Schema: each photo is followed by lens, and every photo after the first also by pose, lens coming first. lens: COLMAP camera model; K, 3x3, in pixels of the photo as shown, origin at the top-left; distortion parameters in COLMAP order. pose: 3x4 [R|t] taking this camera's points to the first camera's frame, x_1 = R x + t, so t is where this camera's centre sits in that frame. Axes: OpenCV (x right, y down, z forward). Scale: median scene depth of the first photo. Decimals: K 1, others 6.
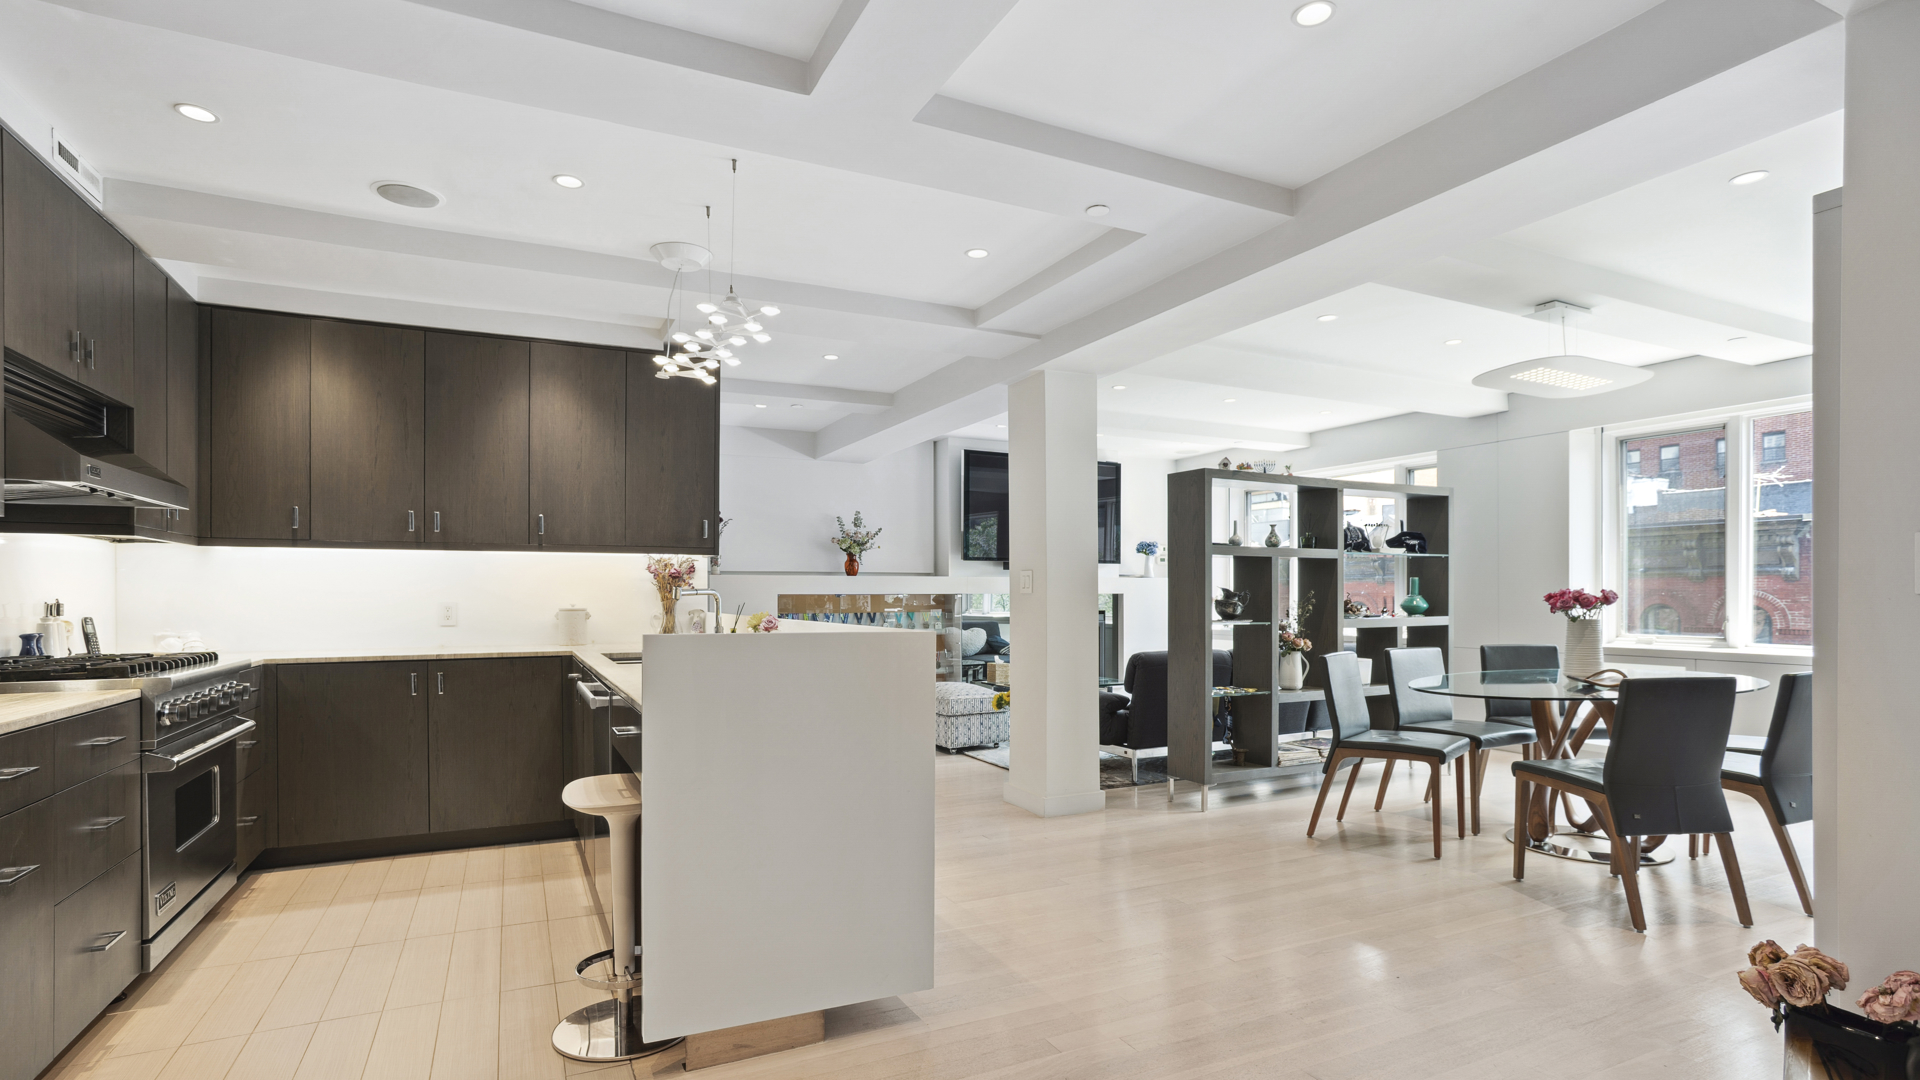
lens RADIAL K [[932.3, 0, 949.2], [0, 932.3, 597.7], [0, 0, 1]] dist [-0.050259, 0.033032]
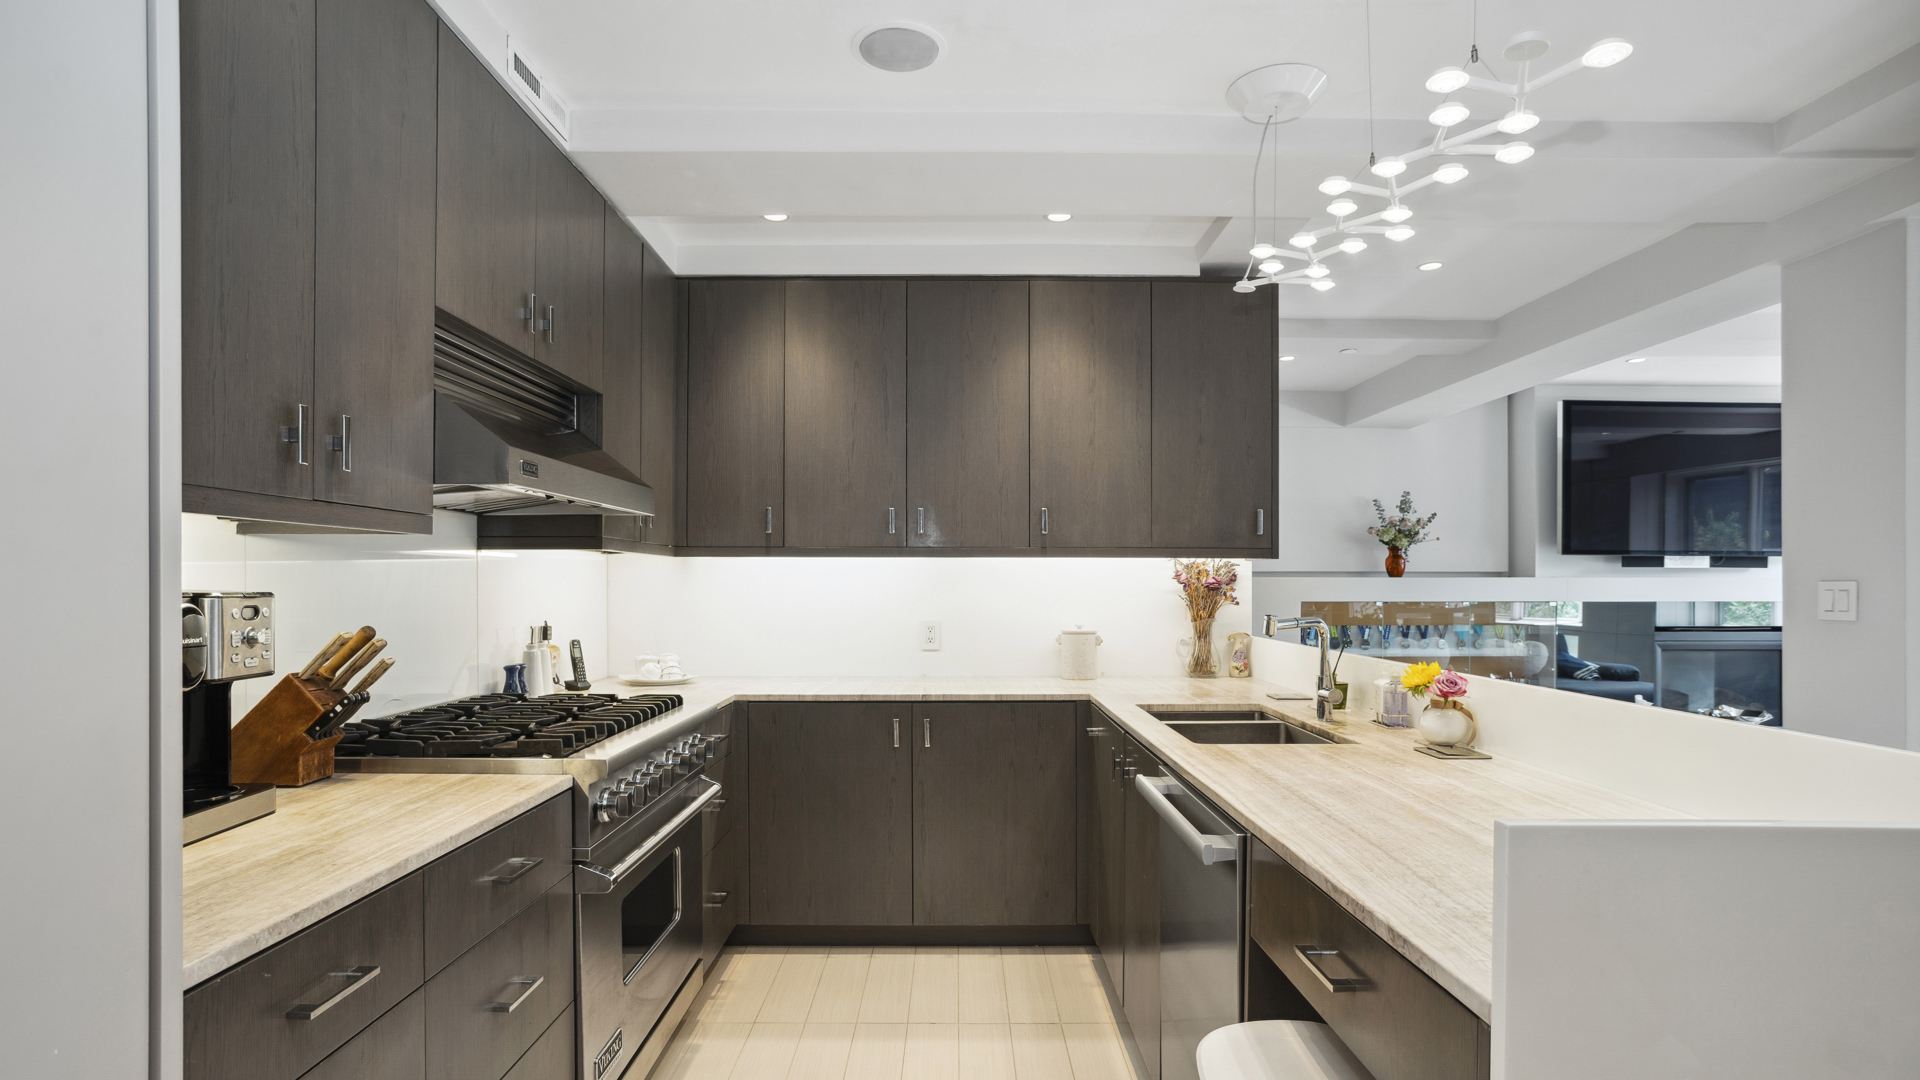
lens RADIAL K [[932.3, 0, 949.2], [0, 932.3, 597.7], [0, 0, 1]] dist [-0.050259, 0.033032]
pose [[0.901608, 0.009287, -0.432453, -0.204599], [-0.003394, 0.999891, 0.014397, -0.030875], [0.432540, -0.011512, 0.901541, 0.314406]]
